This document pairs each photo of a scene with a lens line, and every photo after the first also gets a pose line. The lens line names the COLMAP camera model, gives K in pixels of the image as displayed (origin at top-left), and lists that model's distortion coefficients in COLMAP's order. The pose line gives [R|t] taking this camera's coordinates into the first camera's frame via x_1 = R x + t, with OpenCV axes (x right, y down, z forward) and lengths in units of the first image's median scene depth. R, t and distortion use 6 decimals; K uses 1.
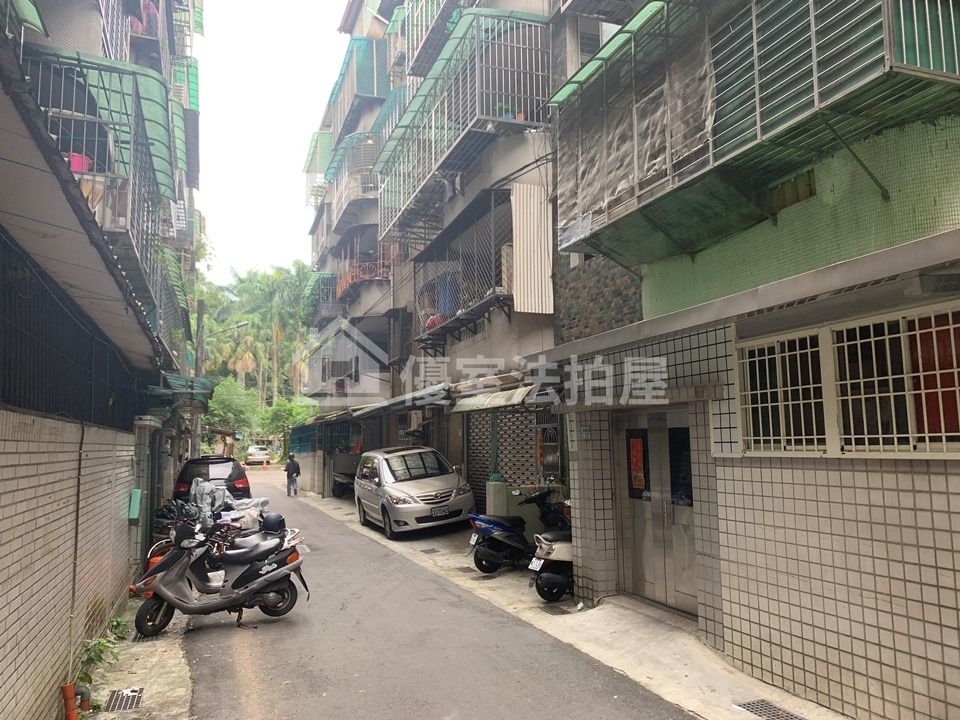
lens RADIAL K [[742.9, 0, 498.3], [0, 742.9, 359.1], [0, 0, 1]] dist [0.013490, -0.017423]
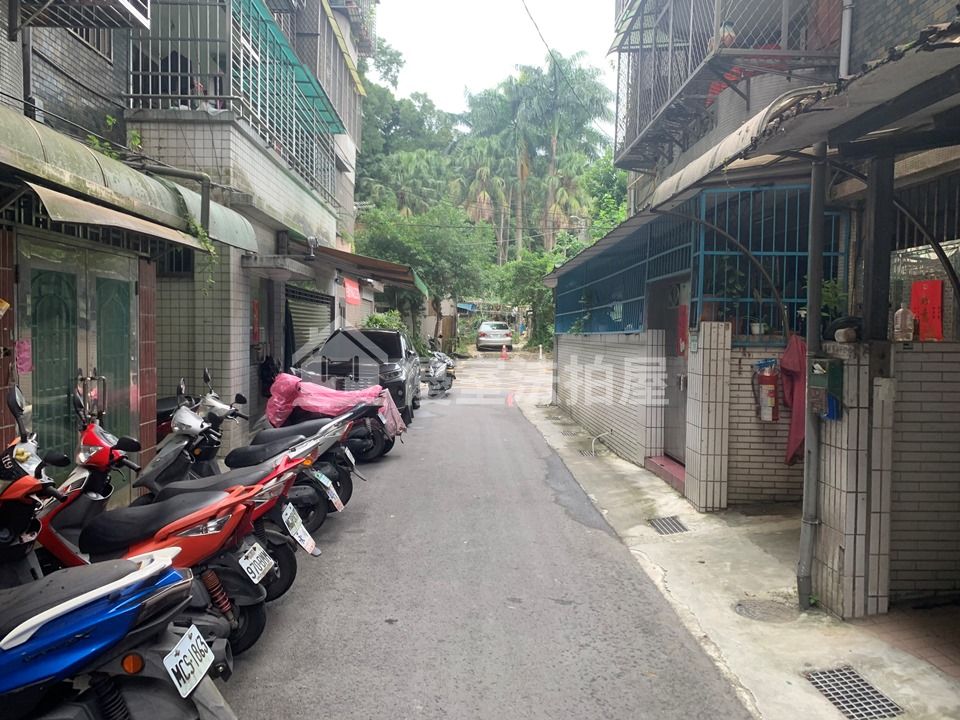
lens RADIAL K [[742.9, 0, 480.3], [0, 742.9, 359.1], [0, 0, 1]] dist [0.013490, -0.017423]
pose [[0.941453, 0.045977, -0.333994, -0.603132], [0.005802, 0.988301, 0.152403, 0.259030], [0.337093, -0.145418, 0.930173, 2.004855]]
